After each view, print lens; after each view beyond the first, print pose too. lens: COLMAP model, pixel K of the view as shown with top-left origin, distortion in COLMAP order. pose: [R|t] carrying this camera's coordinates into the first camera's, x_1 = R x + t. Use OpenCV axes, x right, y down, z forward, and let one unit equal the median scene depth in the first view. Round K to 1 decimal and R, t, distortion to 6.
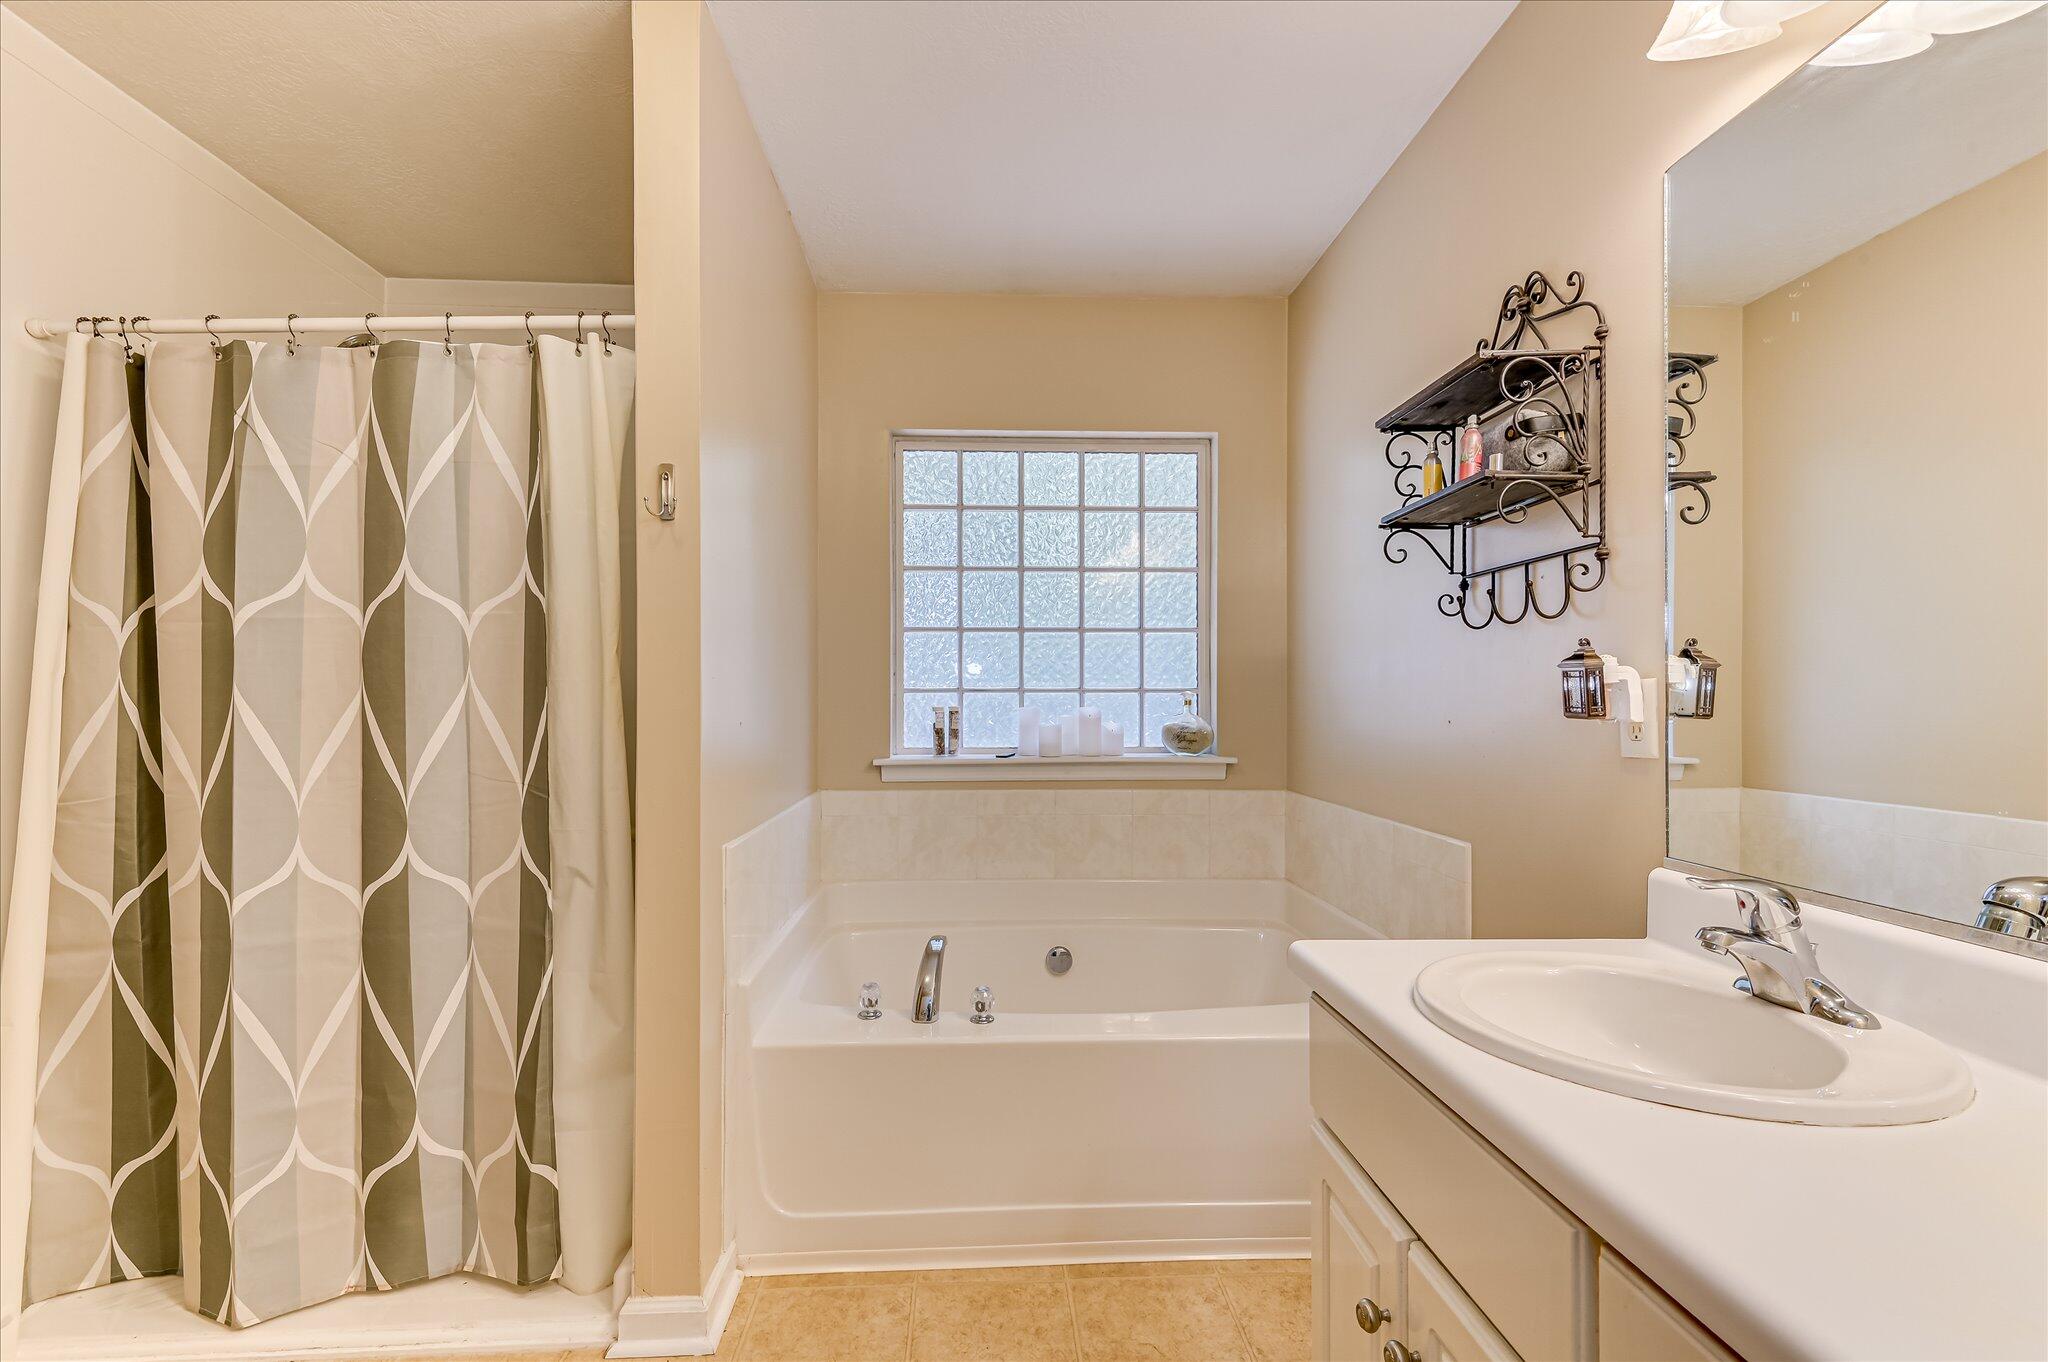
lens RADIAL K [[940.1, 0, 1002.7], [0, 940.1, 690.0], [0, 0, 1]] dist [0.029086, -0.015032]
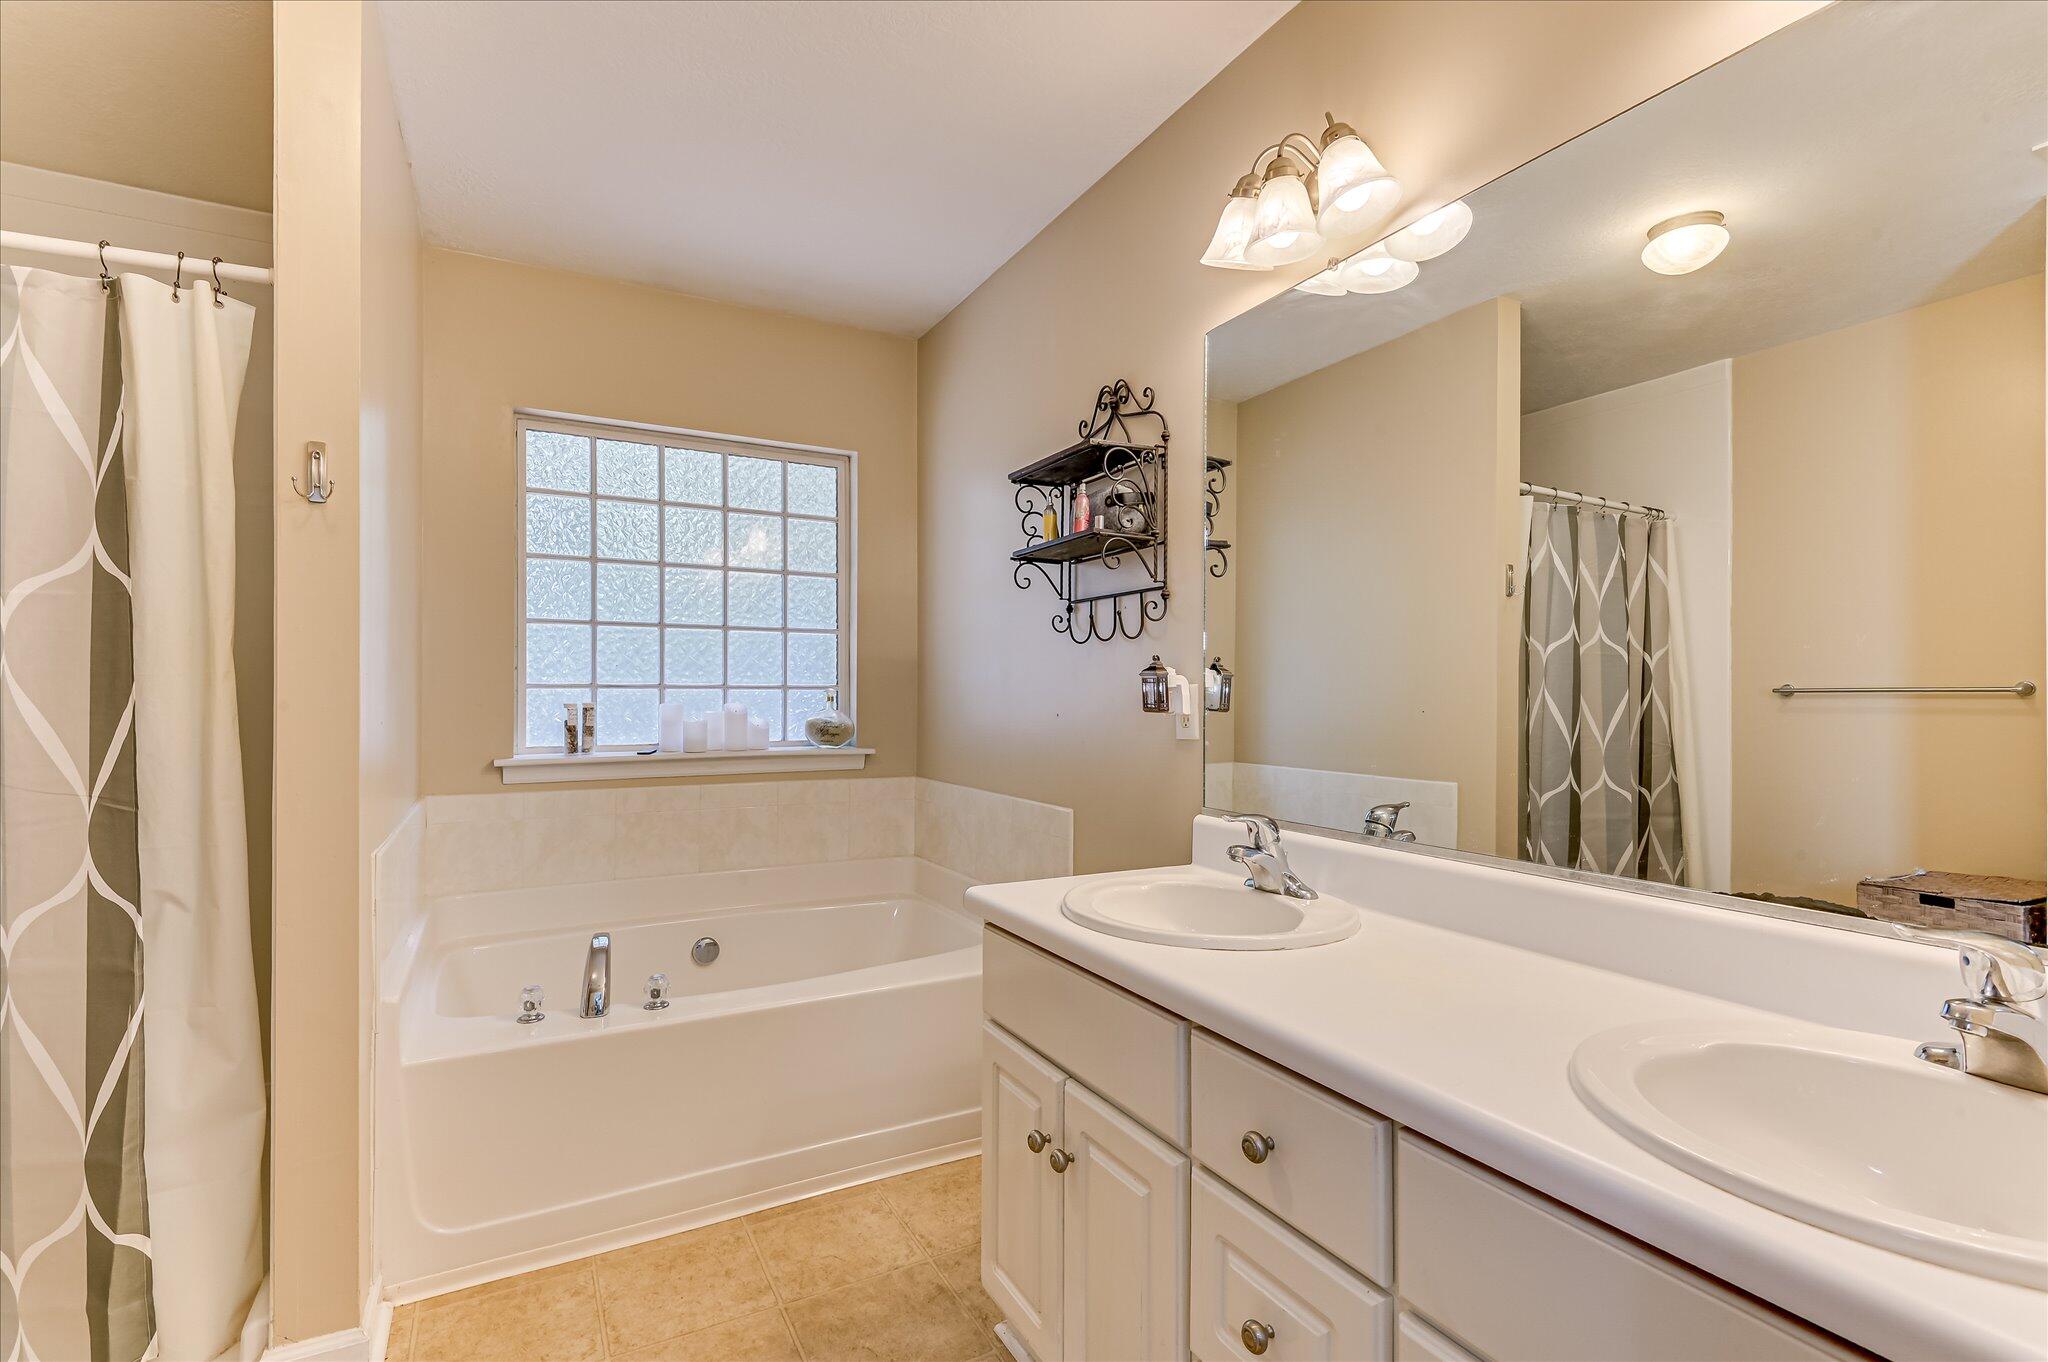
lens RADIAL K [[940.1, 0, 1019.3], [0, 940.1, 683.6], [0, 0, 1]] dist [0.029086, -0.015032]
pose [[0.903402, 0.007824, 0.428723, -0.121575], [-0.007468, 0.999969, -0.002513, -0.005598], [-0.428729, -0.000931, 0.903433, -0.124140]]
